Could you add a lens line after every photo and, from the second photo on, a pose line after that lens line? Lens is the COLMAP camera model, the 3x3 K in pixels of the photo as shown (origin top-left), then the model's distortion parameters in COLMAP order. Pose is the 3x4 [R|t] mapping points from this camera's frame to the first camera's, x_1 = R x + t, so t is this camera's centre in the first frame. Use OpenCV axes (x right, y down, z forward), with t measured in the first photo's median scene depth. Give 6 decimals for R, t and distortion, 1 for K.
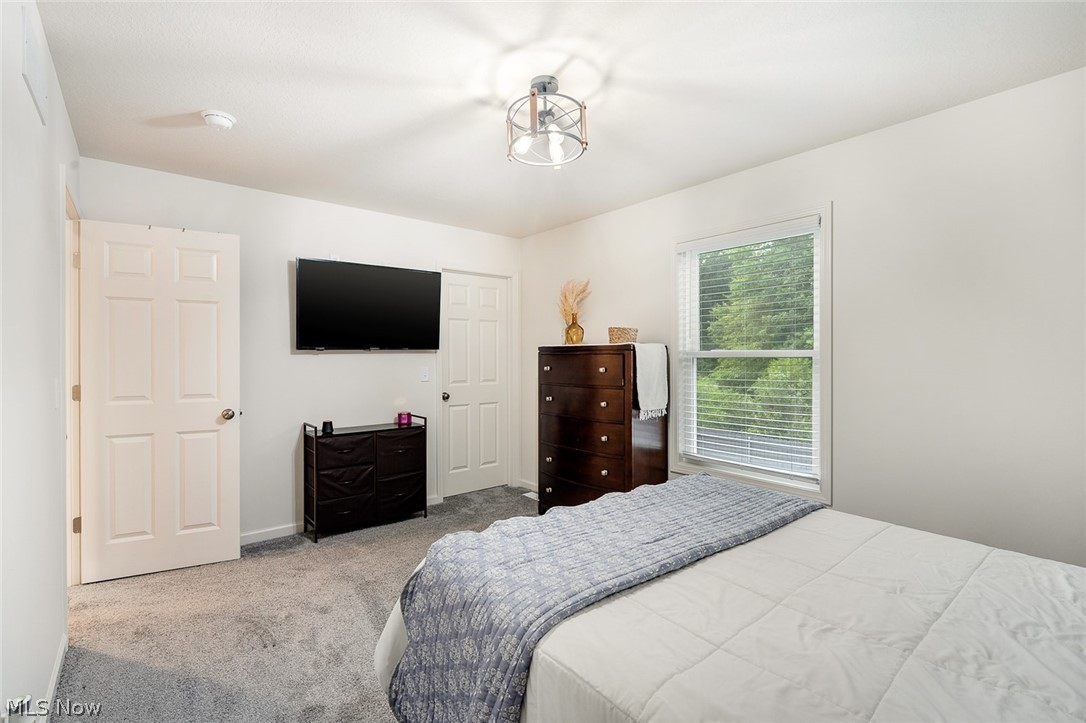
lens RADIAL K [[494.7, 0, 543.0], [0, 494.7, 361.5], [0, 0, 1]] dist [0.000202, 0.000559]
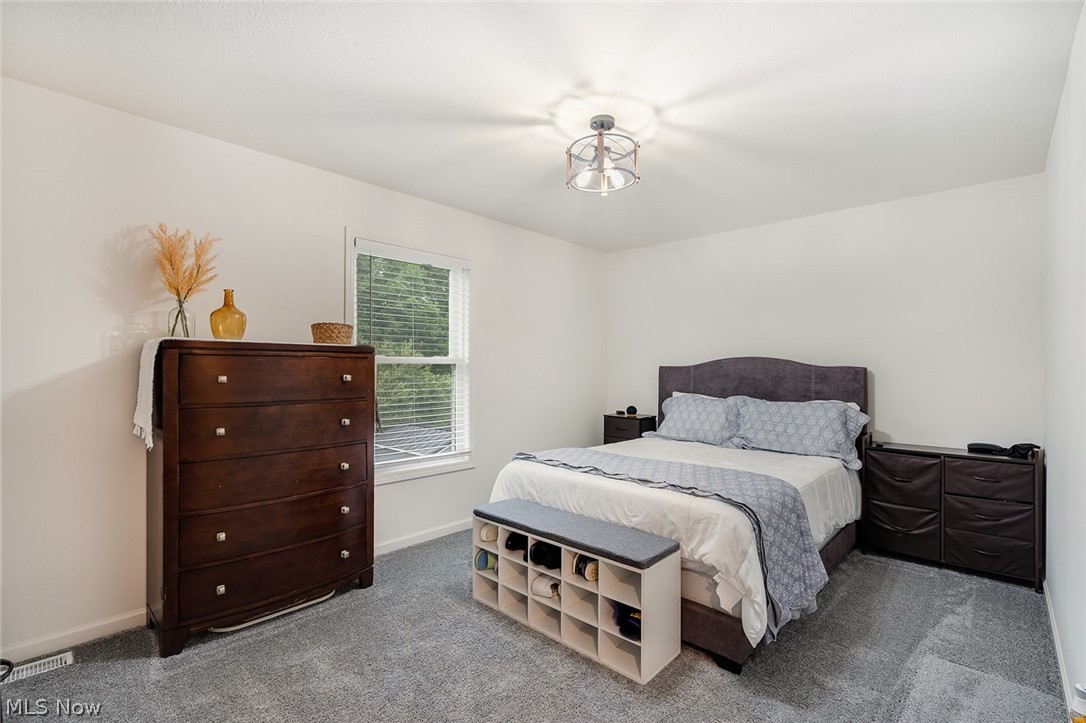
lens RADIAL K [[494.7, 0, 543.0], [0, 494.7, 361.5], [0, 0, 1]] dist [0.000202, 0.000559]
pose [[-0.139167, 0.004389, 0.990259, -0.733567], [0.002374, 0.999989, -0.004098, -0.005389], [-0.990266, 0.001781, -0.139176, 0.865784]]
